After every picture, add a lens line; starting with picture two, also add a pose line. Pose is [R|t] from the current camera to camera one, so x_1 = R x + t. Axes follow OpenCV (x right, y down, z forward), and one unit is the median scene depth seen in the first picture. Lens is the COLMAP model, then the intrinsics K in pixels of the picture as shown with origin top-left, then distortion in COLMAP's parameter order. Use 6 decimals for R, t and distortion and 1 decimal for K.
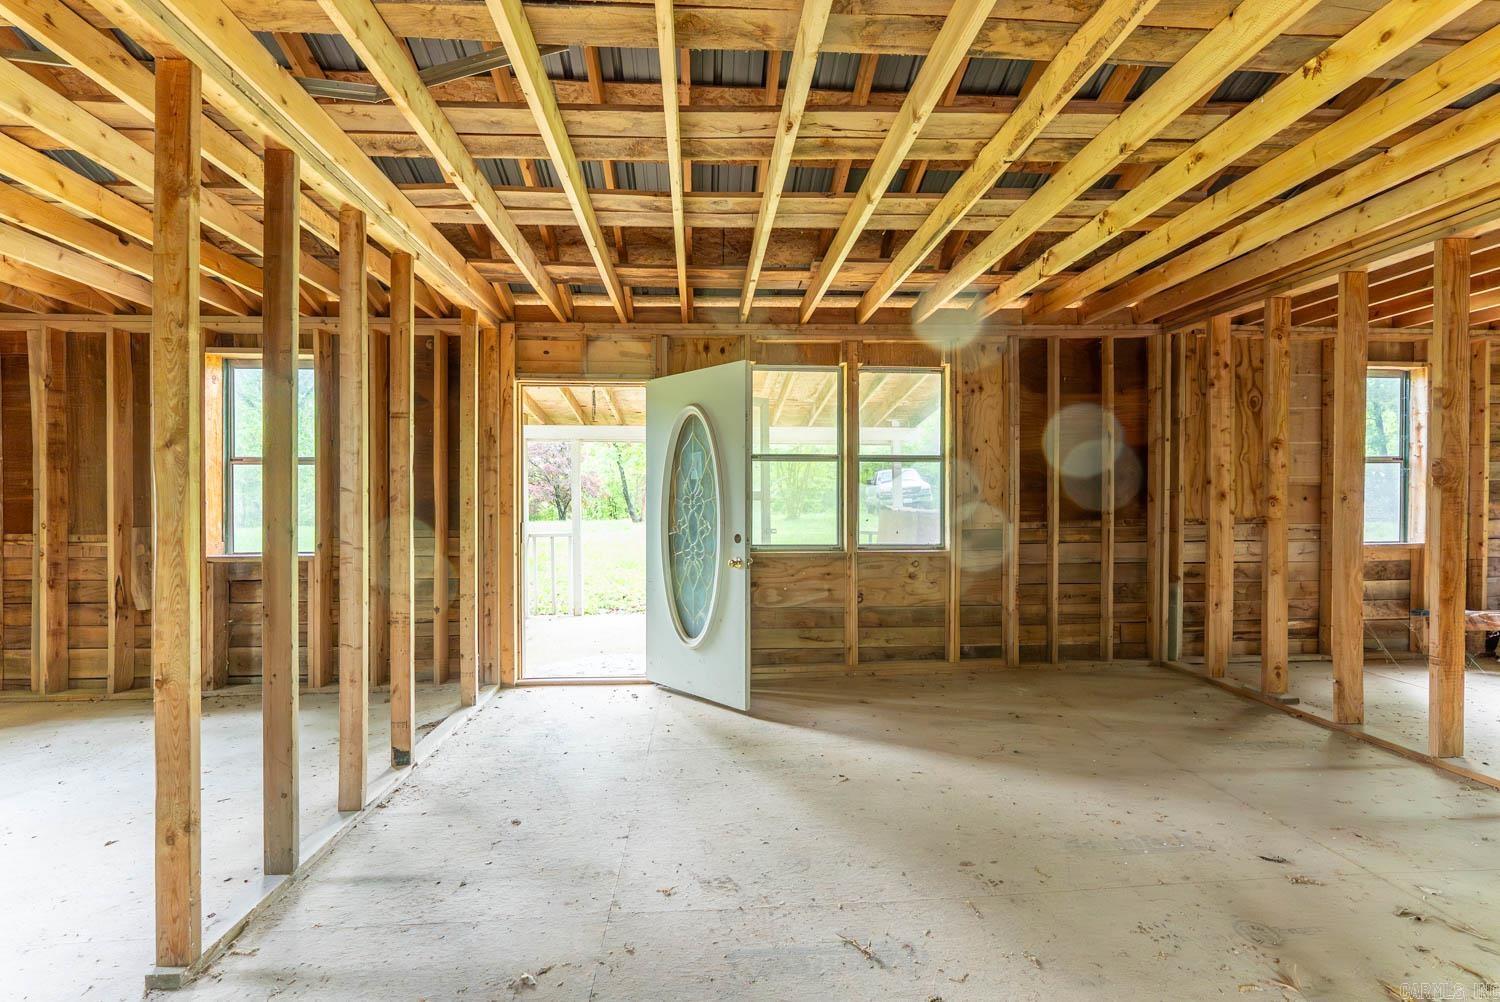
lens RADIAL K [[598.2, 0, 744.6], [0, 598.2, 502.7], [0, 0, 1]] dist [-0.002169, -0.000190]
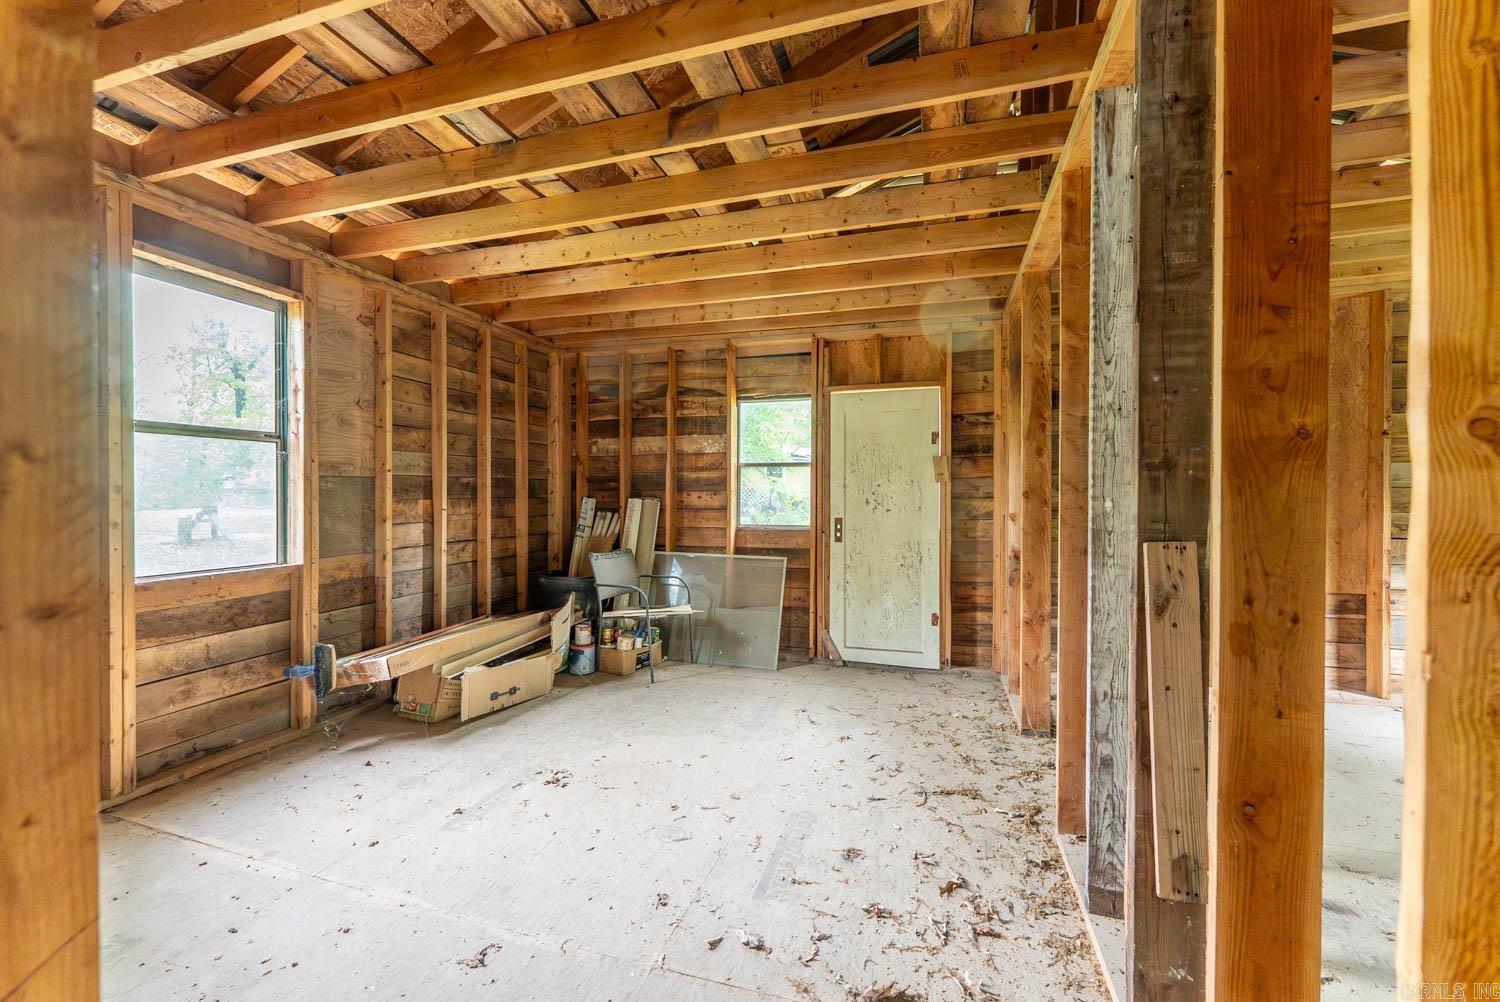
lens RADIAL K [[598.2, 0, 744.6], [0, 598.2, 502.7], [0, 0, 1]] dist [-0.002169, -0.000190]
pose [[0.366289, -0.001982, 0.930499, 0.800634], [0.003479, 0.999994, 0.000761, 0.000252], [-0.930495, 0.002959, 0.366293, 0.334812]]
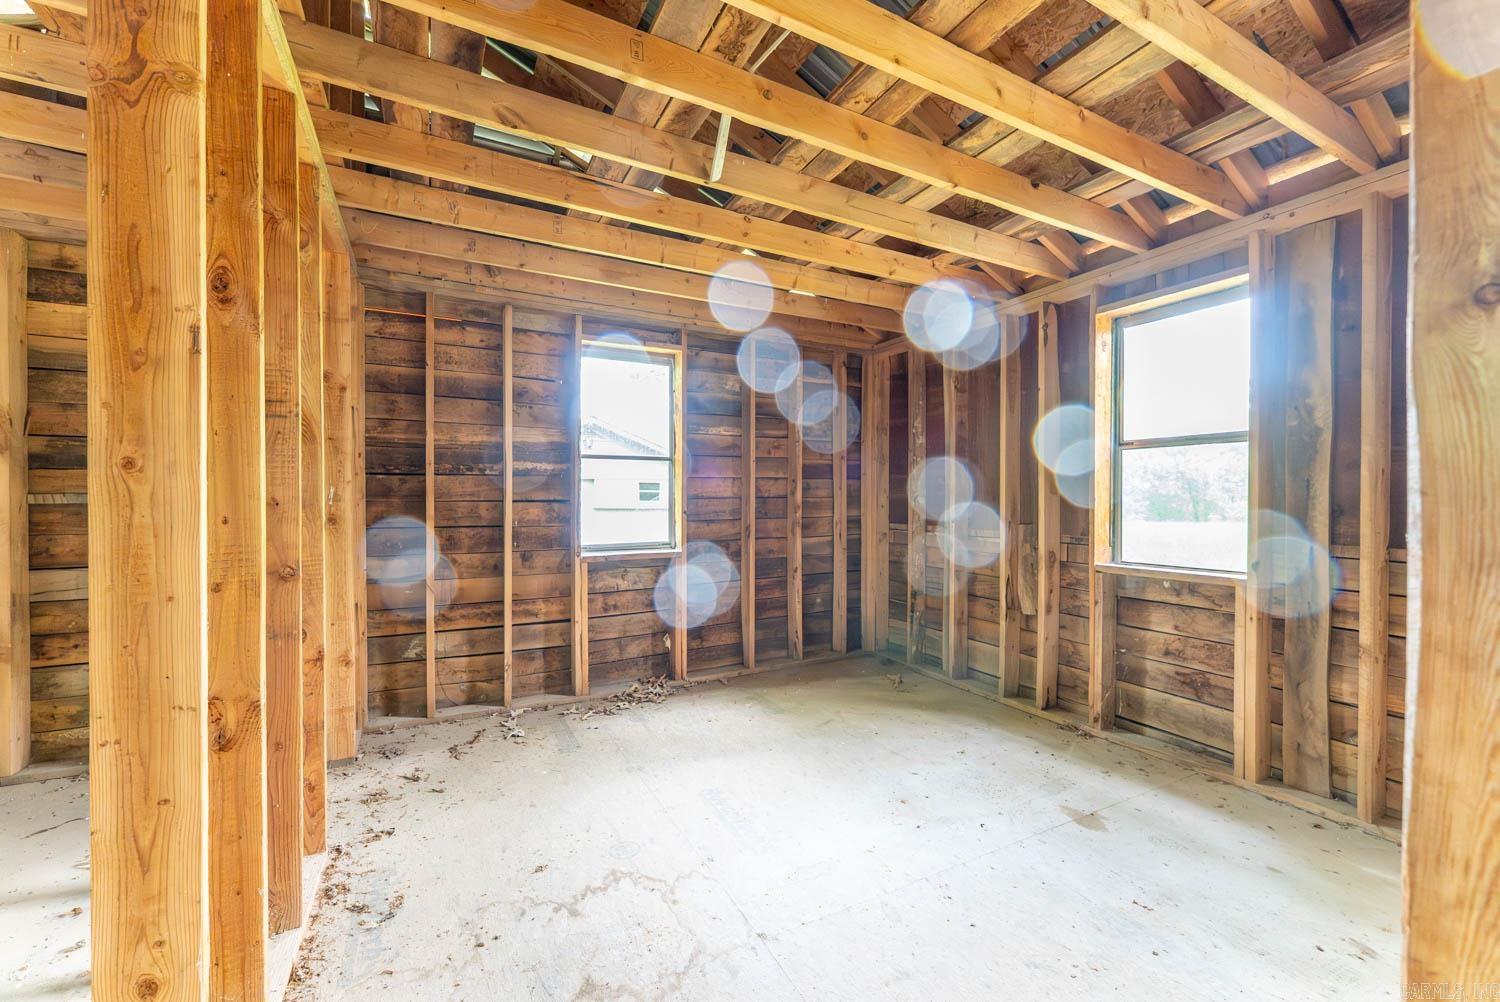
lens RADIAL K [[598.2, 0, 744.6], [0, 598.2, 502.7], [0, 0, 1]] dist [-0.002169, -0.000190]
pose [[0.397168, 0.010017, -0.917691, -0.335268], [-0.004591, 0.999950, 0.008928, 0.001018], [0.917735, 0.000667, 0.397194, 0.229951]]
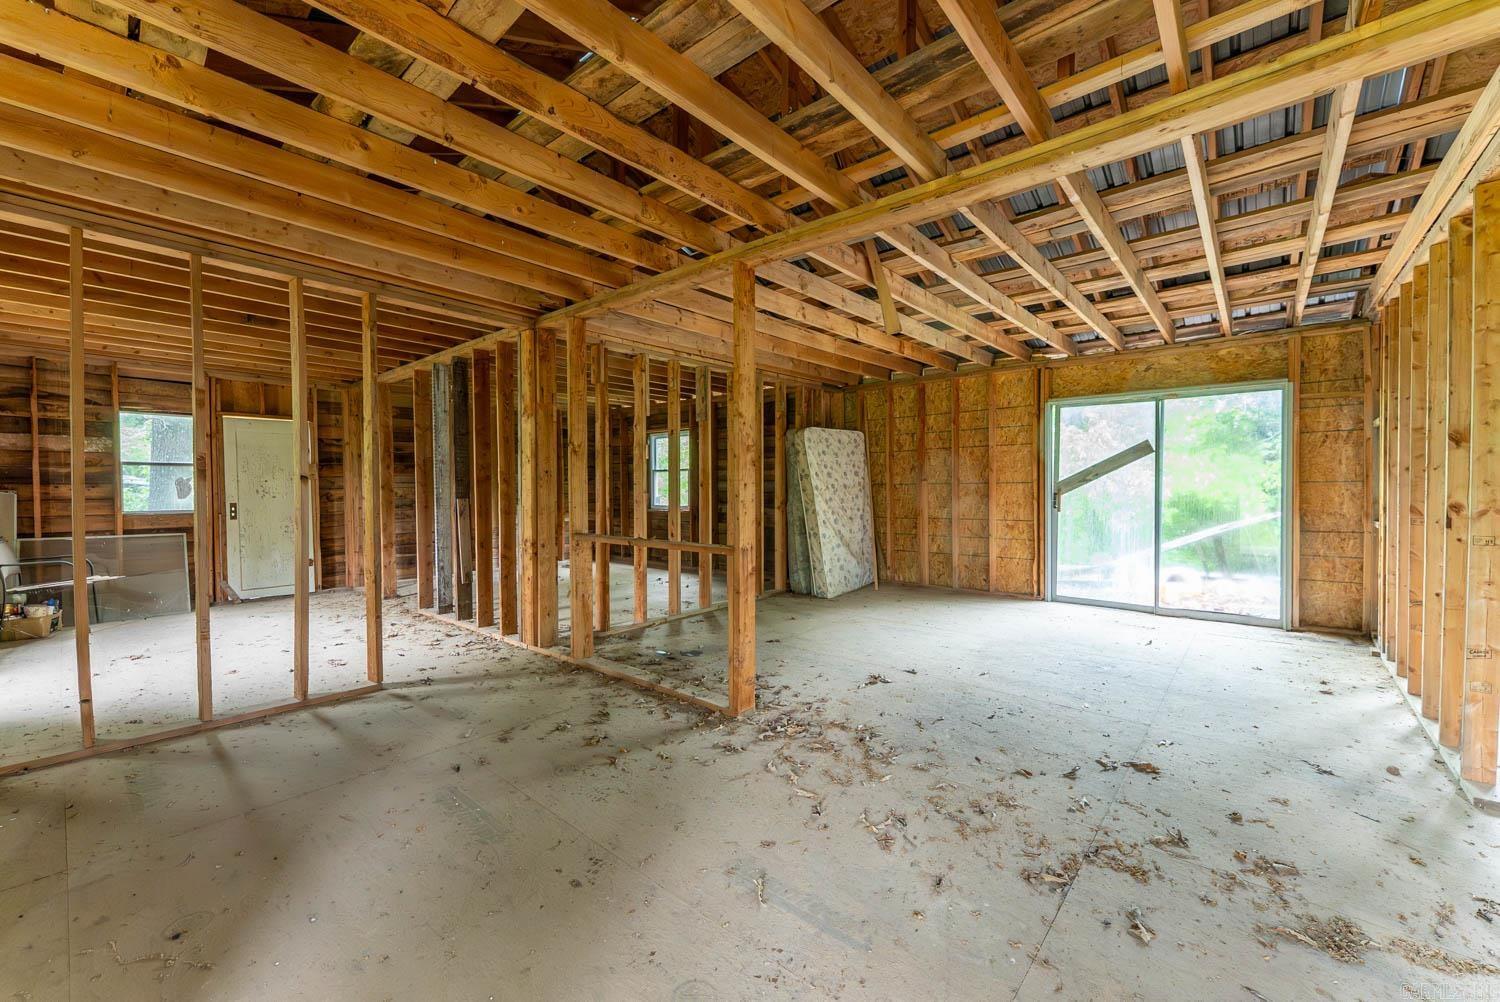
lens RADIAL K [[598.2, 0, 744.6], [0, 598.2, 502.7], [0, 0, 1]] dist [-0.002169, -0.000190]
pose [[-0.704522, -0.011980, 0.709581, -0.230954], [0.012019, 0.999513, 0.028808, -0.001050], [-0.709580, 0.028824, -0.704035, 0.735861]]
